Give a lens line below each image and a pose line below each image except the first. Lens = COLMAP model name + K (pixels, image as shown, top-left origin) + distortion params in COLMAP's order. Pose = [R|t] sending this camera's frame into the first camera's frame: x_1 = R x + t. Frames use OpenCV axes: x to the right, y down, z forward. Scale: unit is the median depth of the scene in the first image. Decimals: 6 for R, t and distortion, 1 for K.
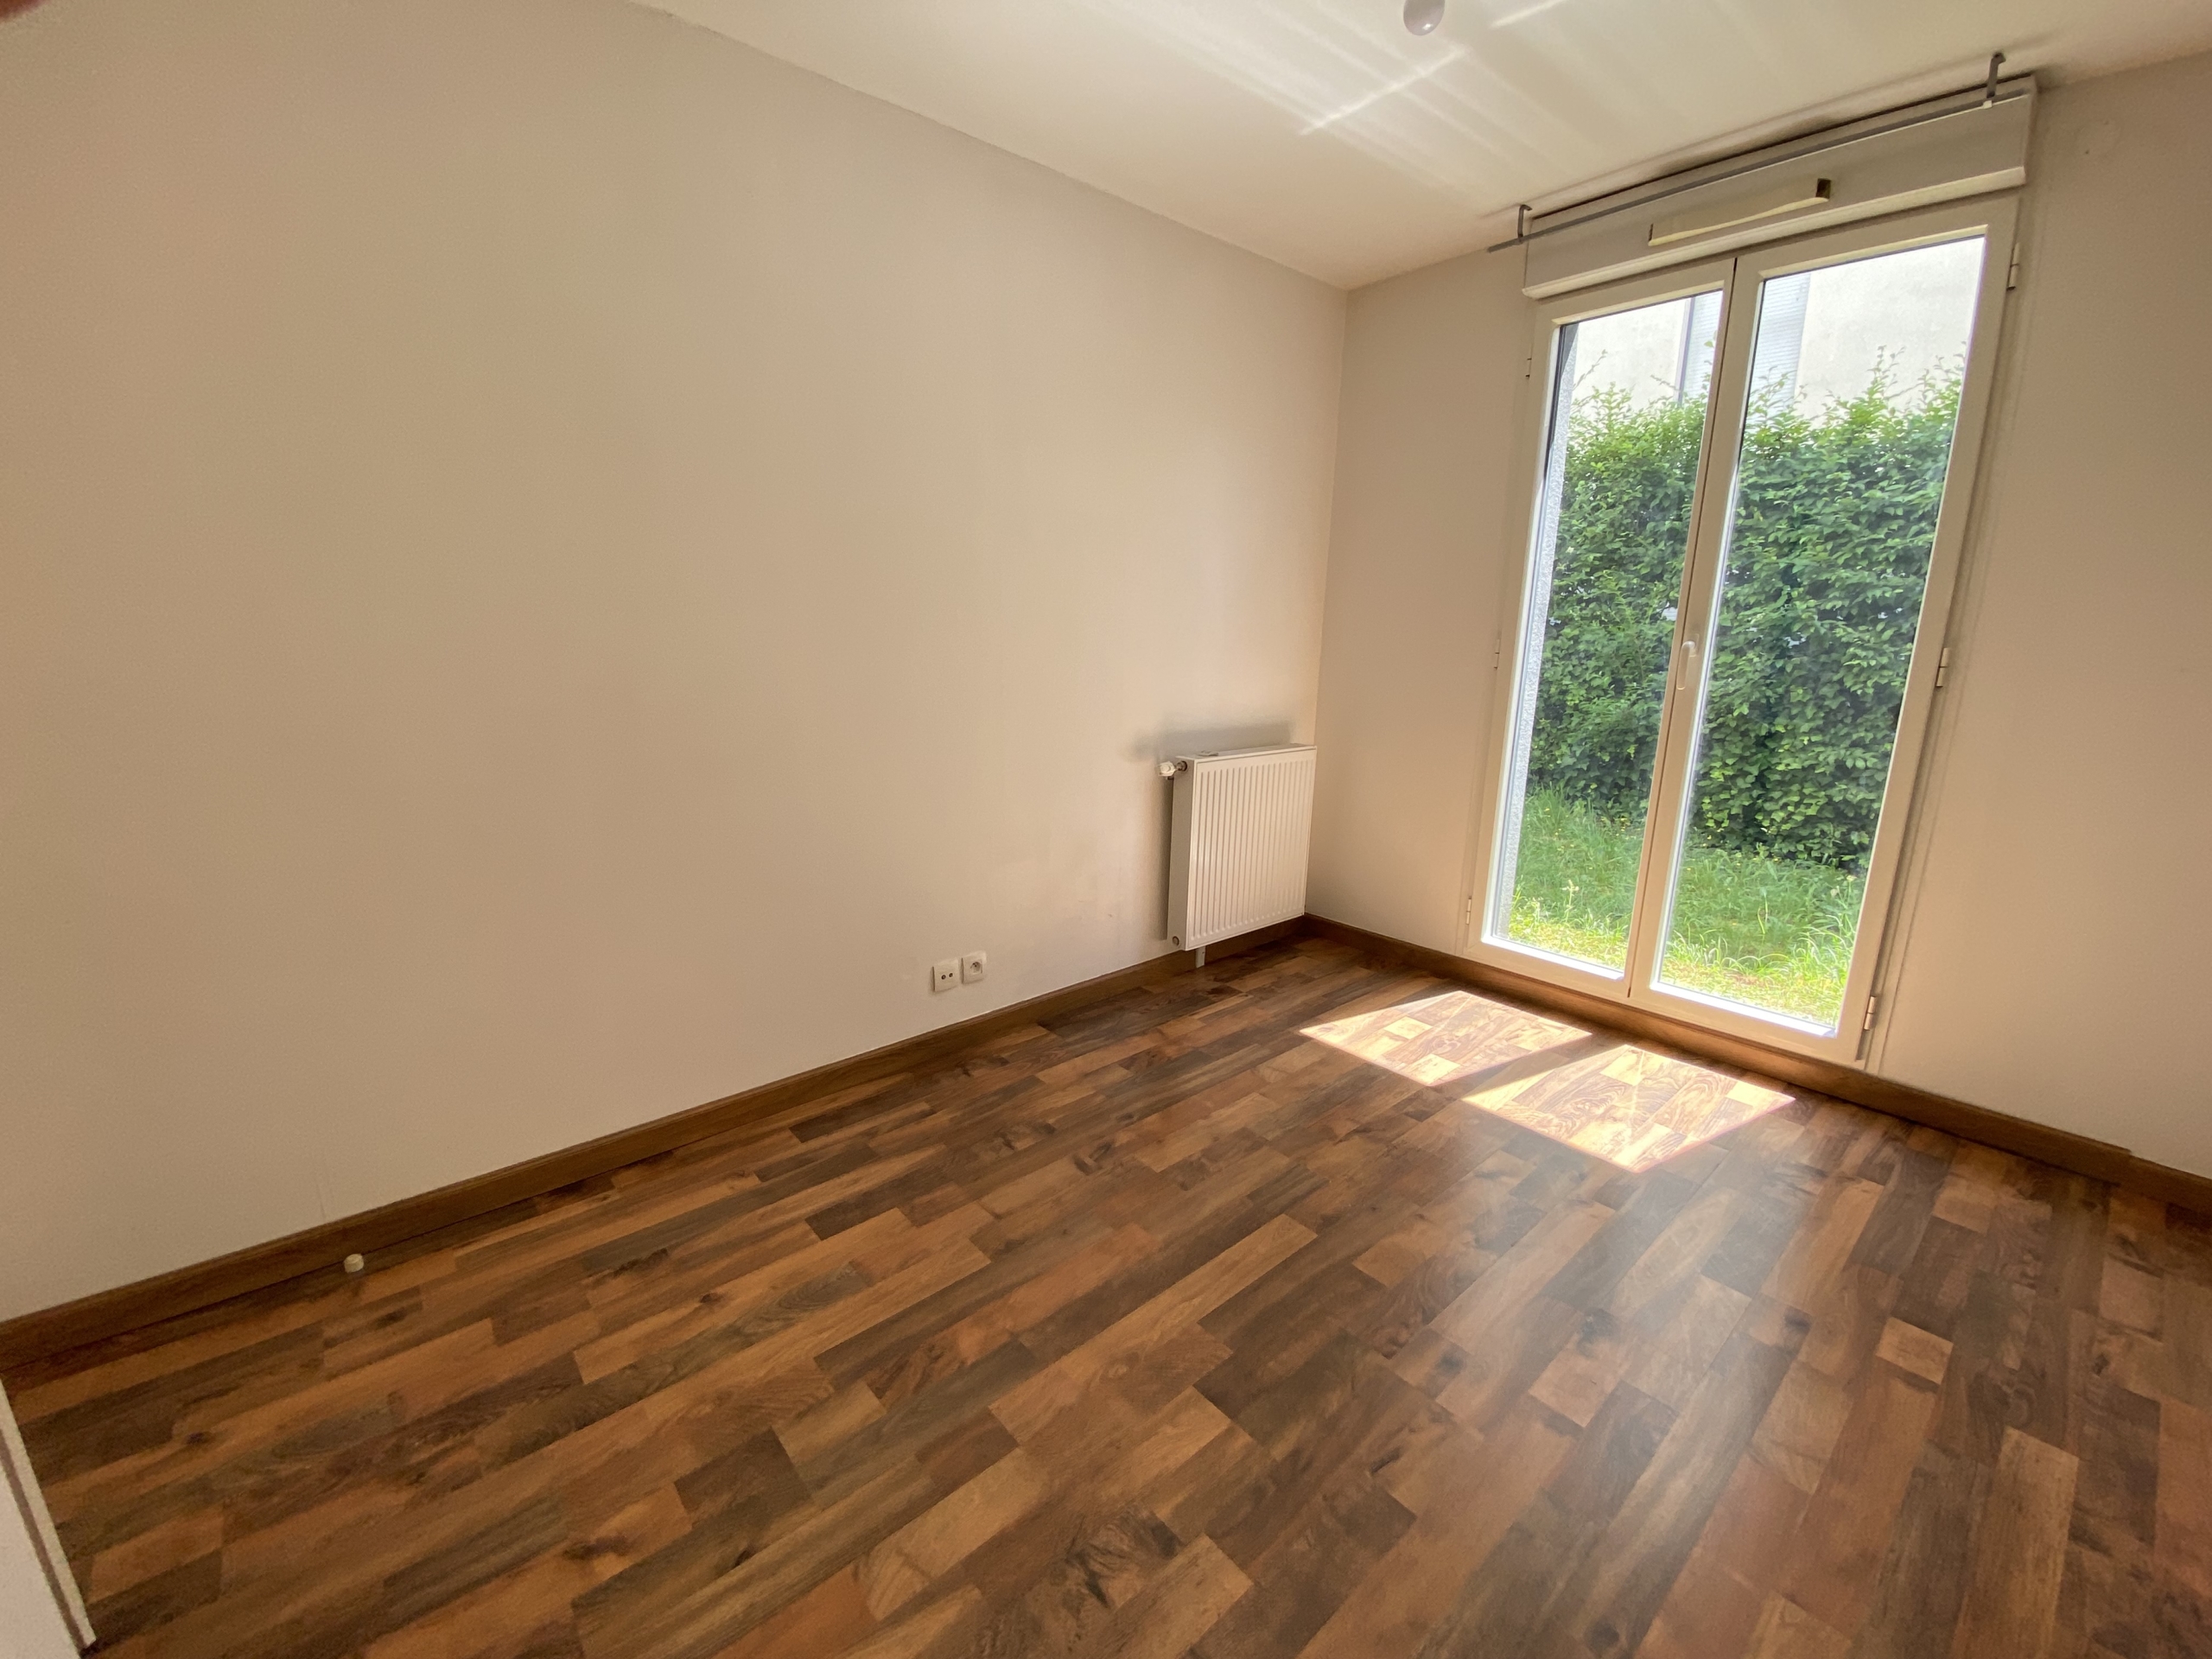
lens RADIAL K [[903.1, 0, 1111.4], [0, 903.1, 831.8], [0, 0, 1]] dist [-0.006682, -0.006356]
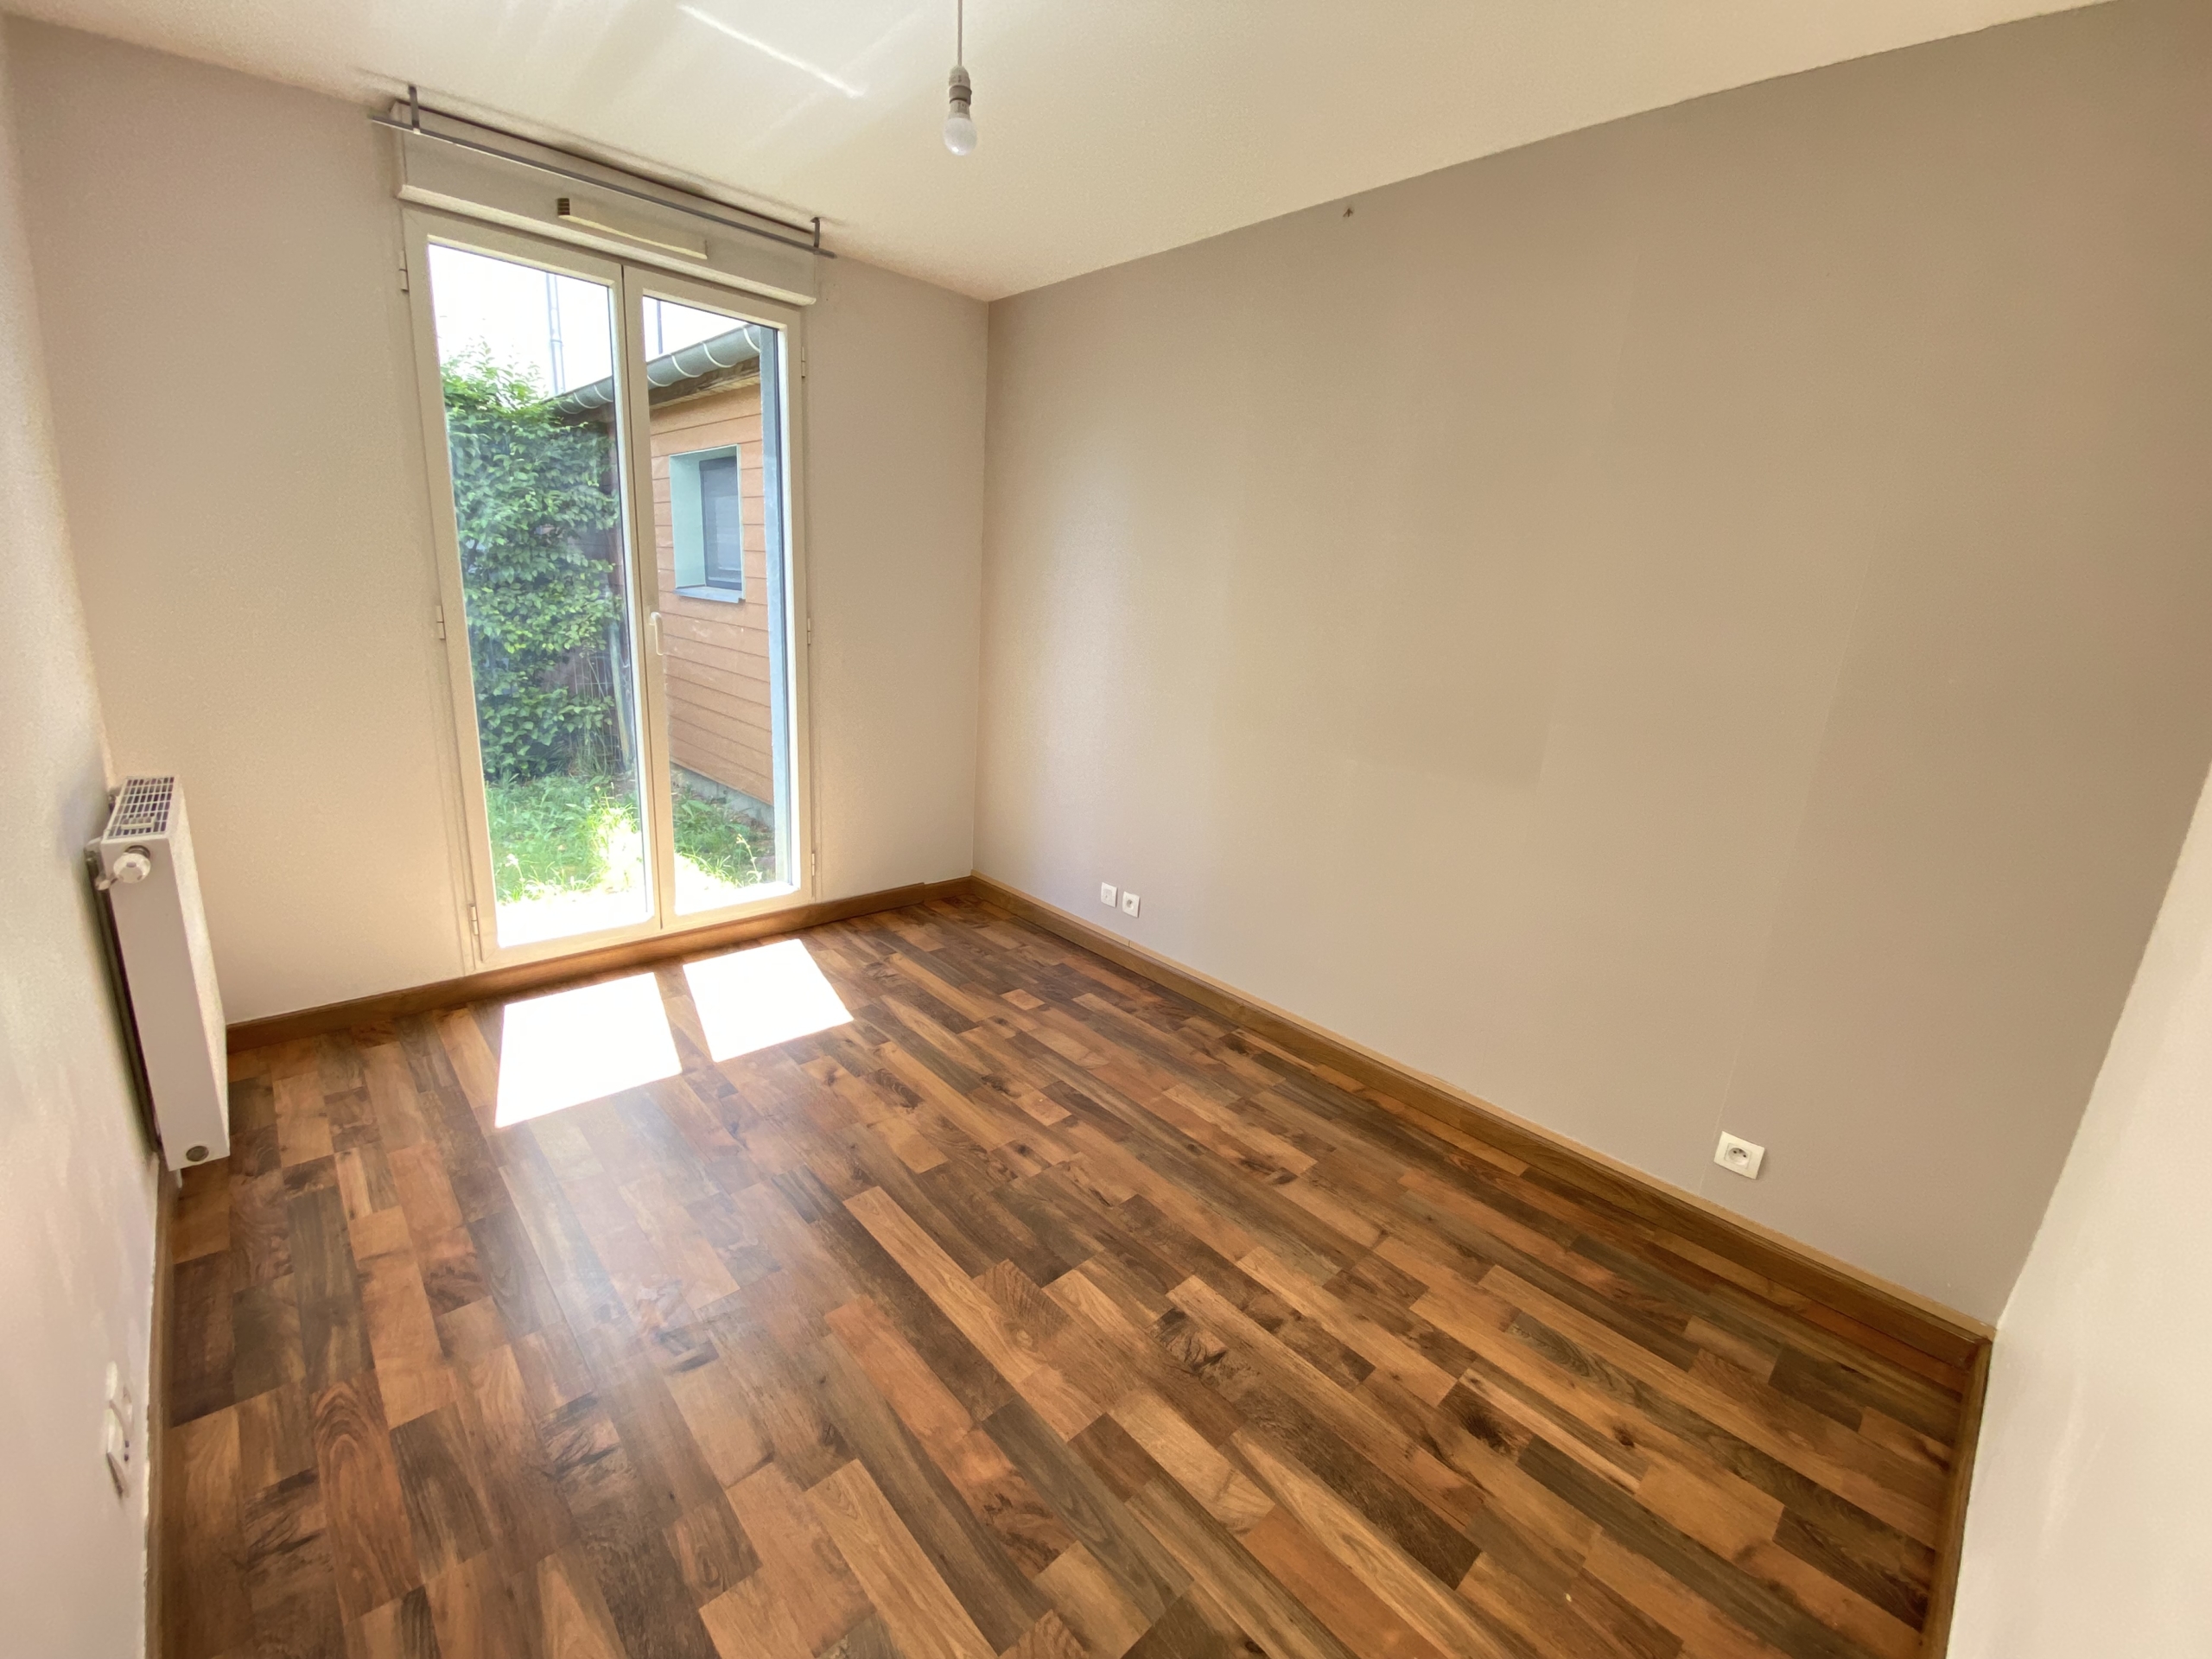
lens RADIAL K [[903.1, 0, 1057.0], [0, 903.1, 840.0], [0, 0, 1]] dist [-0.006682, -0.006356]
pose [[-0.027884, -0.283079, 0.958691, -0.590175], [0.160828, 0.945299, 0.283802, -0.195381], [-0.986589, 0.162098, 0.019168, 0.558338]]
